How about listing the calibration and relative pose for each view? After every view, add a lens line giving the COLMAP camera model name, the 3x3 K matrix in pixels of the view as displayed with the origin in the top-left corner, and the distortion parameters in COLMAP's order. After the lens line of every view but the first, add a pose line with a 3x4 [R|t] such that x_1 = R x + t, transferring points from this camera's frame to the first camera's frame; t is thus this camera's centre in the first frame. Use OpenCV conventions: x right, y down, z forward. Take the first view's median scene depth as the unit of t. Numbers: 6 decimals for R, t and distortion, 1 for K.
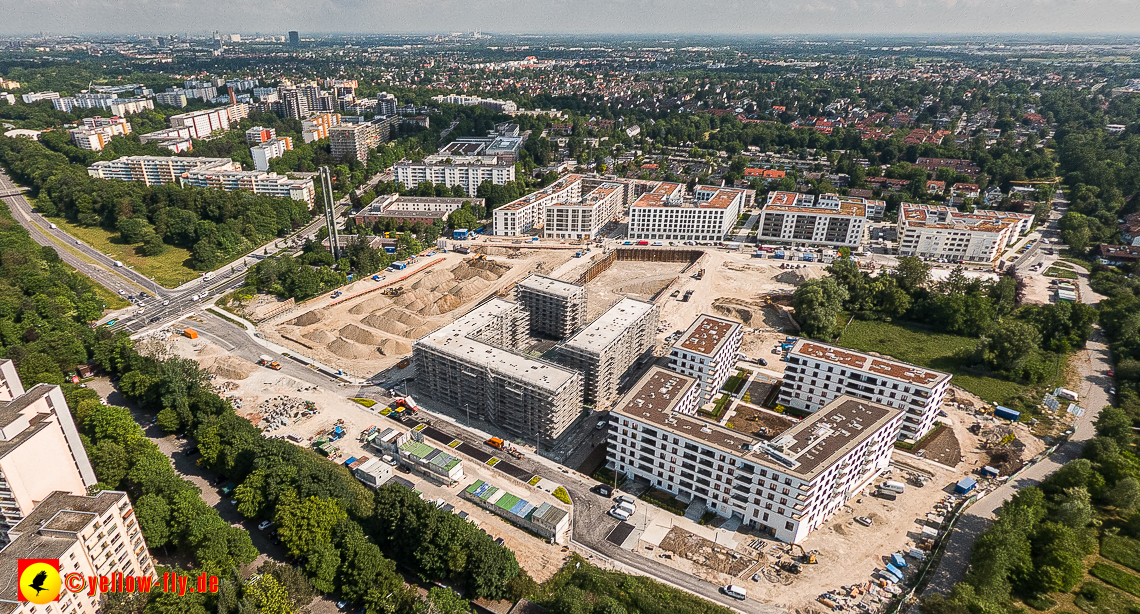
lens RADIAL K [[605.6, 0, 522.4], [0, 605.6, 357.4], [0, 0, 1]] dist [-0.010736, 0.000624]
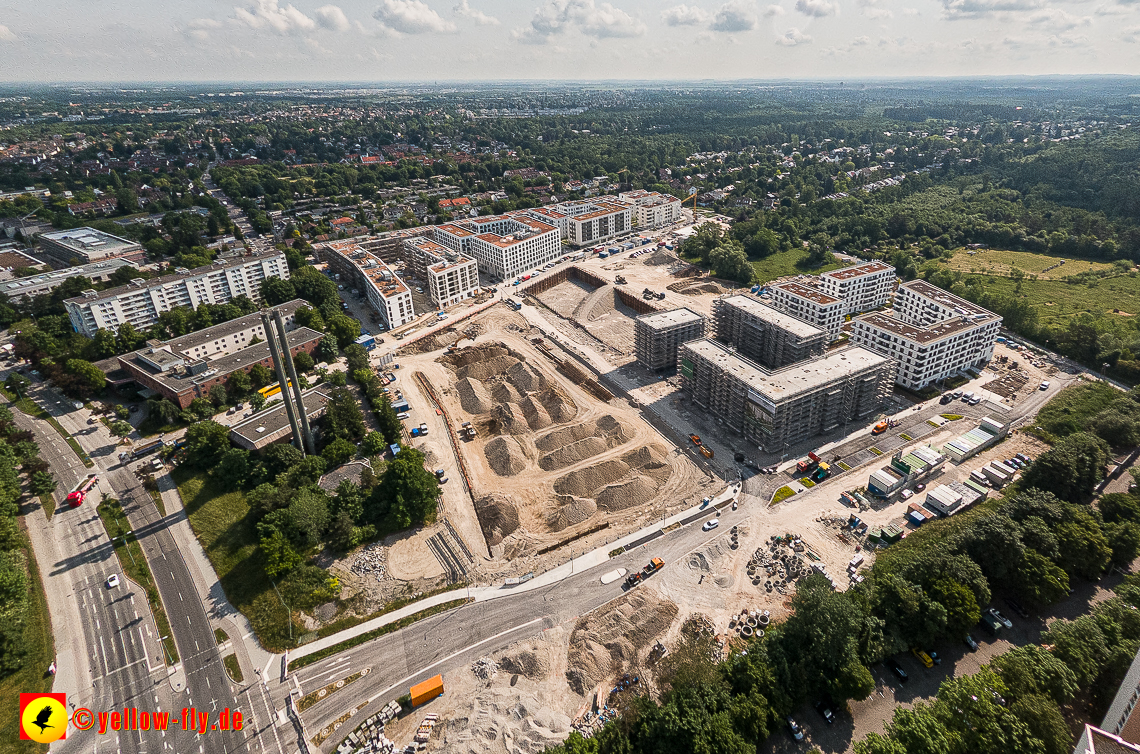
lens RADIAL K [[537.7, 0, 623.9], [0, 537.7, 306.5], [0, 0, 1]] dist [-0.001305, 0.000667]
pose [[0.423398, -0.347244, 0.836753, -0.651039], [0.428442, 0.890559, 0.152780, -0.271105], [-0.798230, 0.293813, 0.525835, 0.506964]]
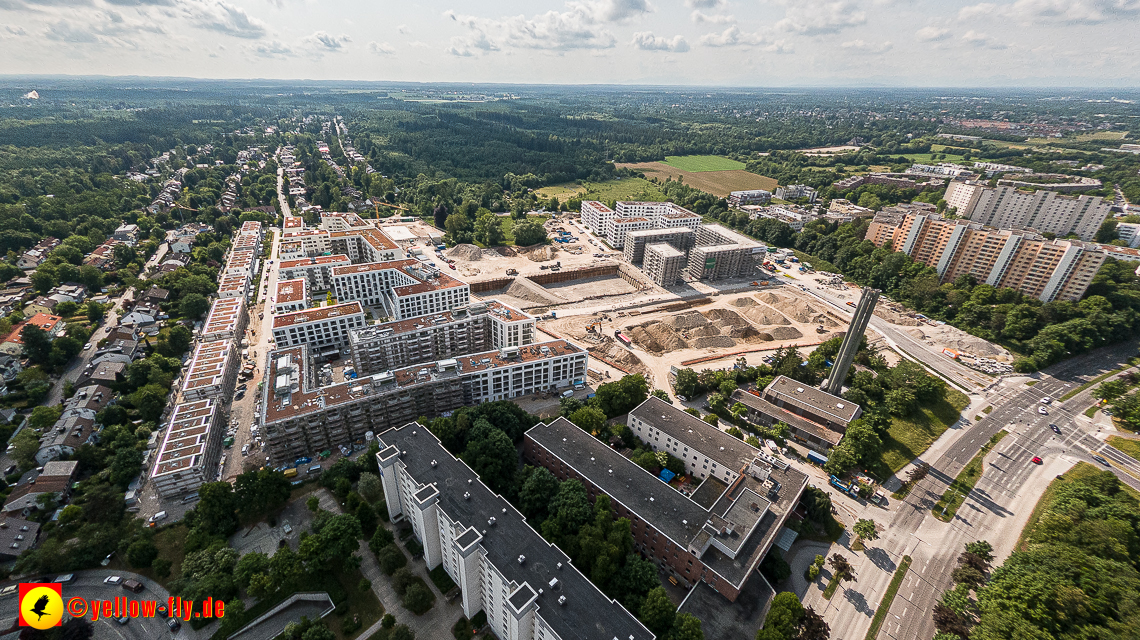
lens RADIAL K [[443.0, 0, 526.1], [0, 443.0, 321.7], [0, 0, 1]] dist [-0.001234, 0.000070]
pose [[-0.755540, -0.307940, 0.578215, -0.358700], [0.307347, 0.612843, 0.727985, -0.844845], [-0.578531, 0.727734, -0.368382, 1.558465]]
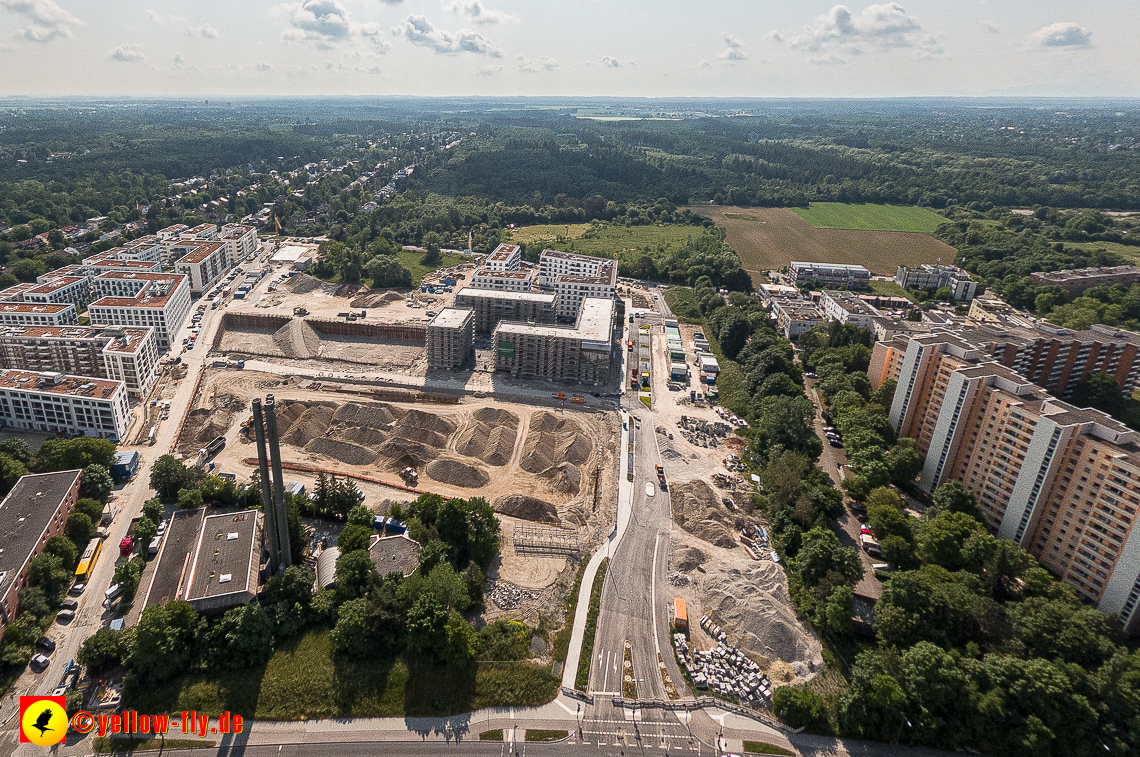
lens RADIAL K [[570.2, 0, 441.3], [0, 570.2, 292.1], [0, 0, 1]] dist [-0.005342, 0.001273]
pose [[-0.311644, -0.299316, 0.901825, -0.769981], [0.451365, 0.788543, 0.417696, -0.526294], [-0.836151, 0.537224, -0.110644, 0.968651]]
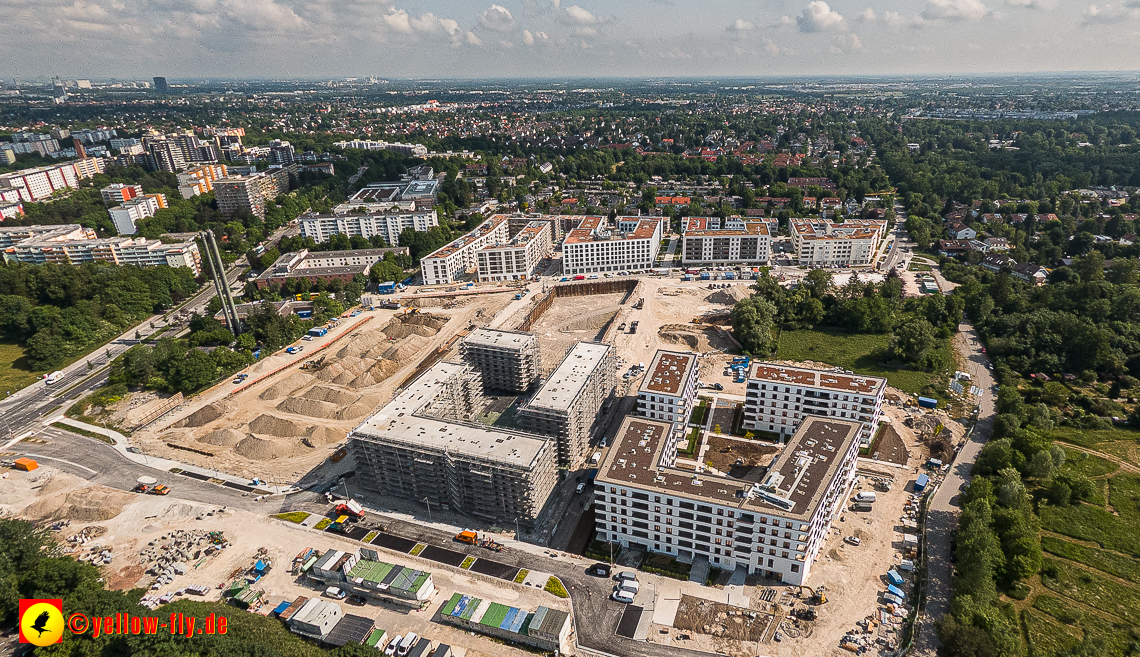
lens RADIAL K [[566.8, 0, 630.4], [0, 566.8, 339.4], [0, 0, 1]] dist [-0.004644, -0.000296]
pose [[0.947828, -0.133921, 0.289289, -0.012655], [0.151036, 0.987814, -0.037567, -0.047056], [-0.280733, 0.079300, 0.956504, 0.087618]]
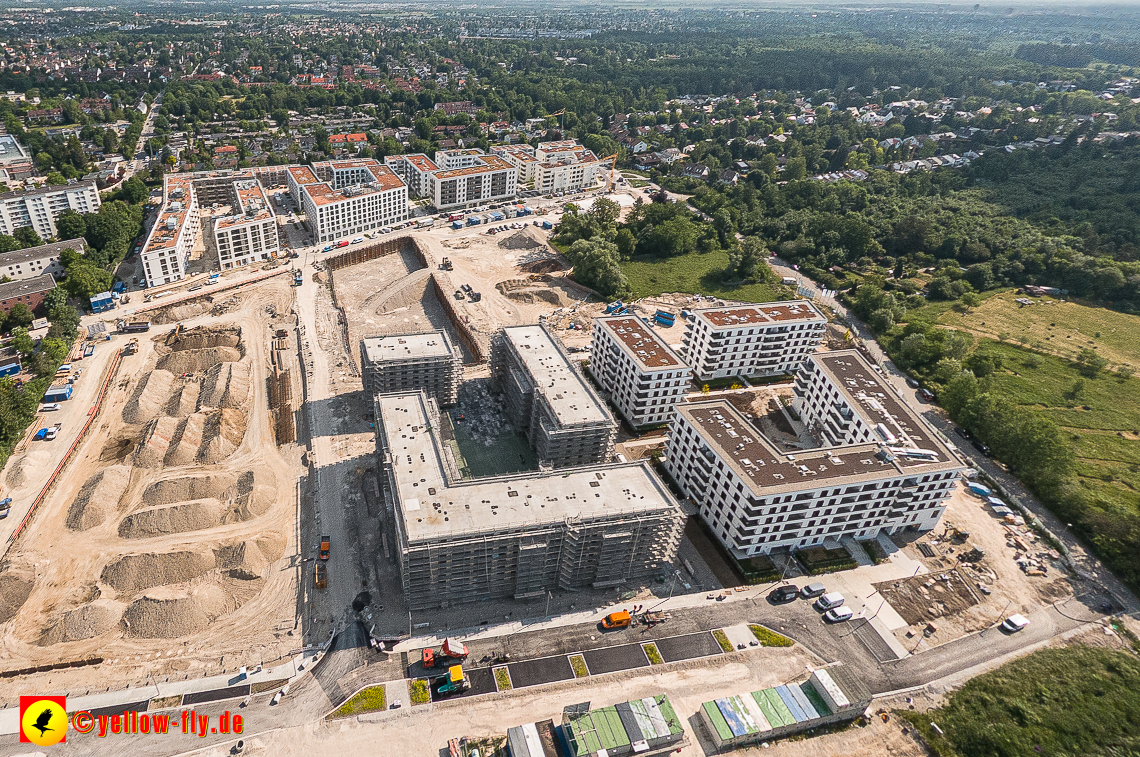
lens RADIAL K [[570.2, 0, 441.3], [0, 570.2, 292.1], [0, 0, 1]] dist [-0.005342, 0.001273]
pose [[0.706112, -0.317053, 0.633154, -0.298332], [0.324604, 0.939606, 0.108502, -0.211575], [-0.629316, 0.128909, 0.766384, 0.384012]]
